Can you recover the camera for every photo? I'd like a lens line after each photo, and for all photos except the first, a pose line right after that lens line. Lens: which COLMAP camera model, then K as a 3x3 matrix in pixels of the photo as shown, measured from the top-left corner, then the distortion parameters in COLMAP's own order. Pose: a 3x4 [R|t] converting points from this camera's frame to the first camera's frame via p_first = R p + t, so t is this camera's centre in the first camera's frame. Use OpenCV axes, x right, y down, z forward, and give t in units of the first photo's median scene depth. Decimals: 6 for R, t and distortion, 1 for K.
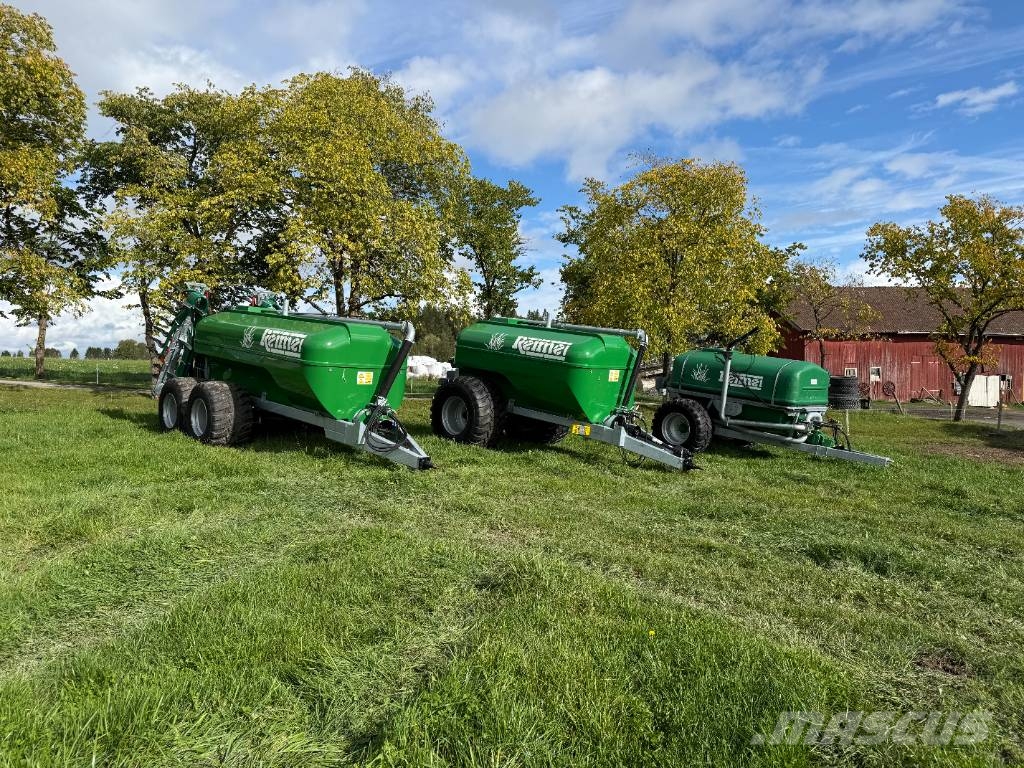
lens RADIAL K [[727.5, 0, 495.1], [0, 727.5, 387.3], [0, 0, 1]] dist [0.047422, -0.043241]
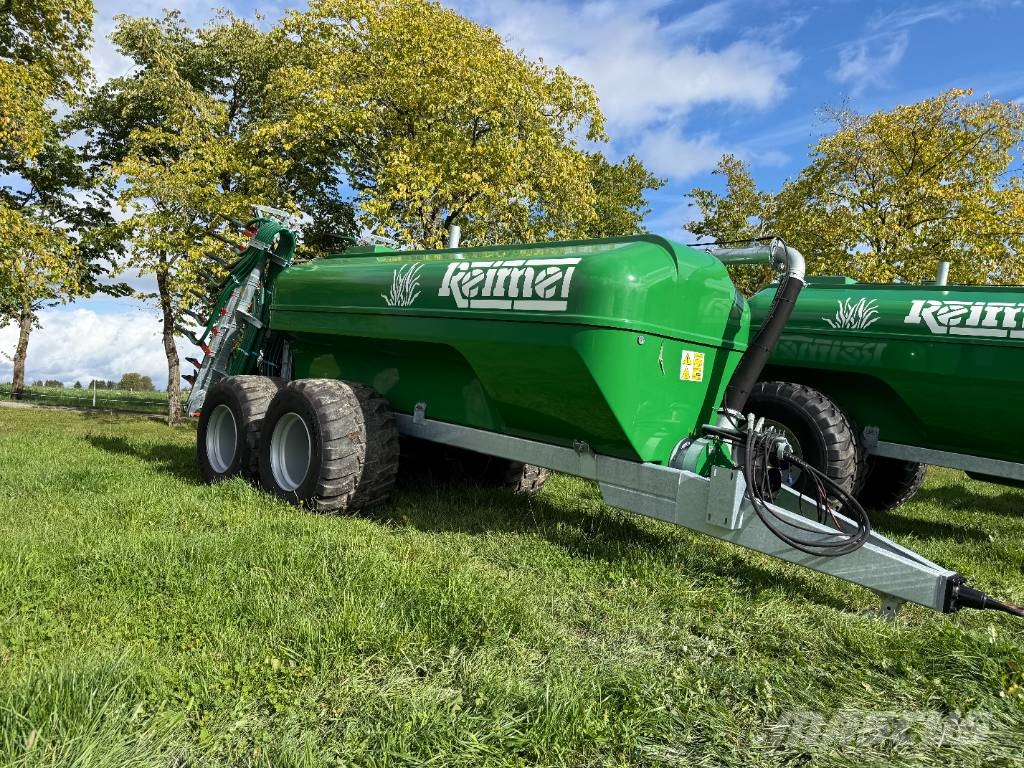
lens RADIAL K [[727.5, 0, 492.8], [0, 727.5, 383.9], [0, 0, 1]] dist [0.047422, -0.043241]
pose [[0.999883, 0.014193, -0.005701, -0.255674], [-0.014501, 0.998207, -0.058071, 0.021017], [0.004867, 0.058147, 0.998296, 0.495580]]
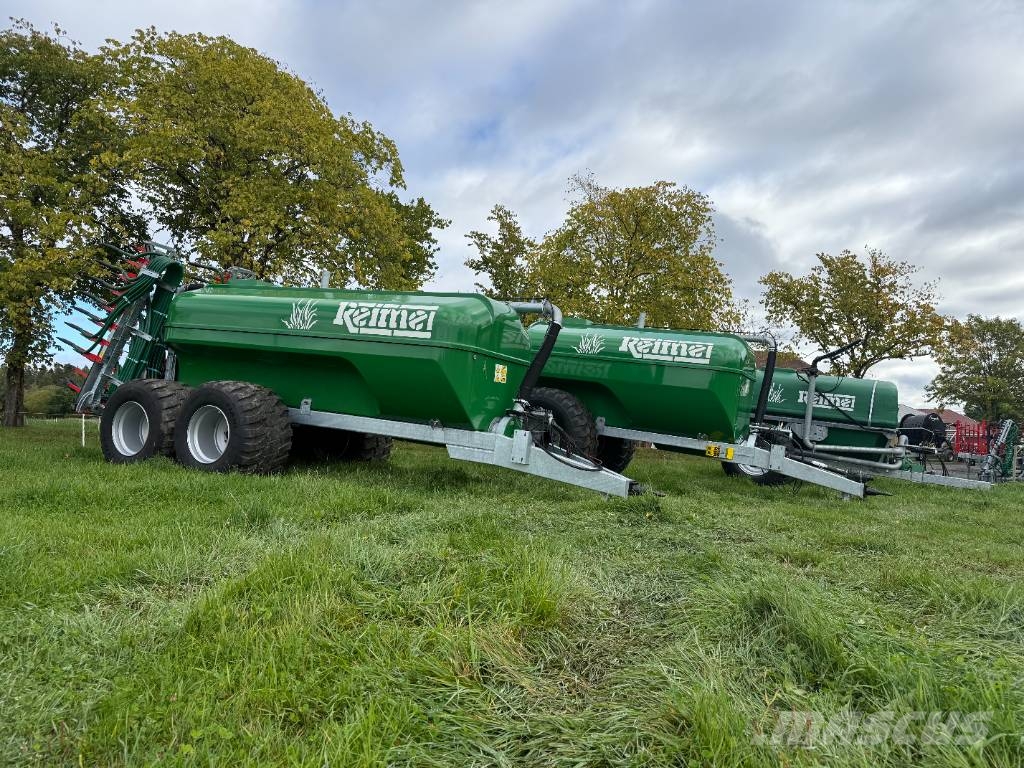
lens RADIAL K [[727.5, 0, 503.4], [0, 727.5, 381.3], [0, 0, 1]] dist [0.047422, -0.043241]
pose [[0.948515, 0.027232, 0.315559, -0.345885], [0.000924, 0.996055, -0.088734, 0.049251], [-0.316731, 0.084457, 0.944748, 0.290409]]
